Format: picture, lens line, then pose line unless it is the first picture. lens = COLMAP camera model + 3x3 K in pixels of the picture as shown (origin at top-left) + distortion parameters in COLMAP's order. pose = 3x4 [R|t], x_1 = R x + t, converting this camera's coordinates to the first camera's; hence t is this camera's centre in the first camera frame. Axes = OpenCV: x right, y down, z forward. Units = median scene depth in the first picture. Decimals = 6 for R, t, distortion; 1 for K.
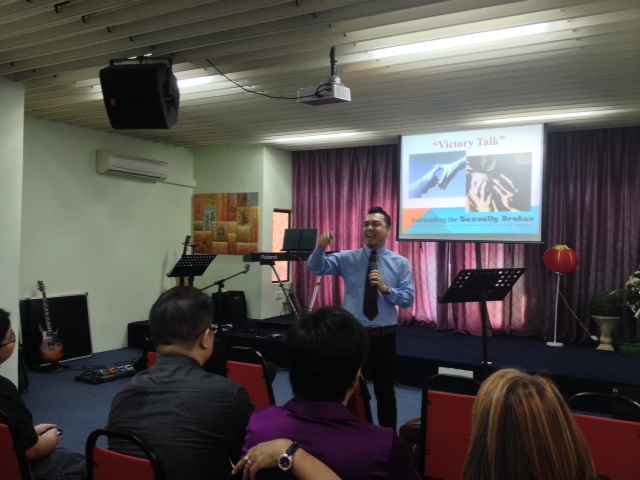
lens RADIAL K [[588.5, 0, 320.0], [0, 588.5, 240.0], [0, 0, 1]] dist [0.121778, -0.269022]
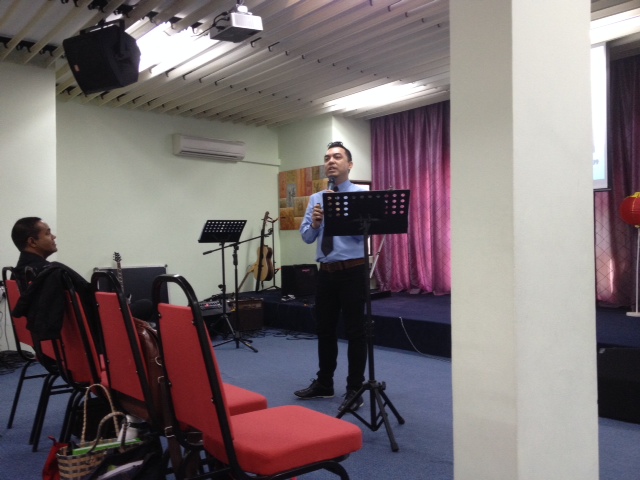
lens RADIAL K [[588.5, 0, 320.0], [0, 588.5, 240.0], [0, 0, 1]] dist [0.121778, -0.269022]
pose [[0.938435, -0.032153, -0.343957, 0.218215], [0.032544, 0.999460, -0.004637, 0.050493], [0.343920, -0.006843, 0.938974, 0.070881]]
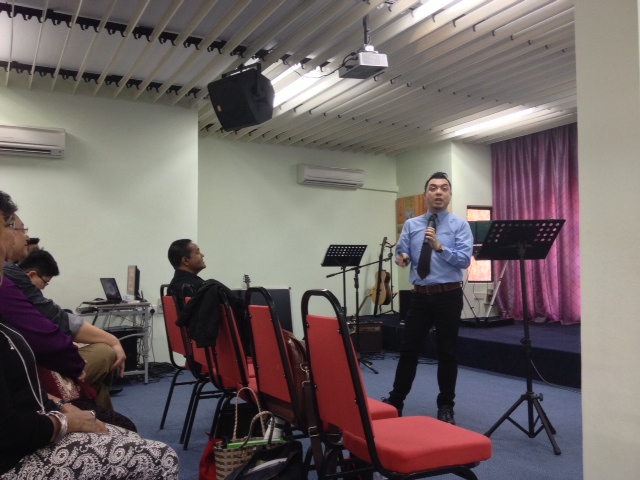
lens RADIAL K [[588.5, 0, 320.0], [0, 588.5, 240.0], [0, 0, 1]] dist [0.121778, -0.269022]
pose [[0.855686, -0.046259, -0.515424, 0.221220], [0.021471, 0.998313, -0.053953, 0.052611], [0.517050, 0.035100, 0.855235, 0.046702]]
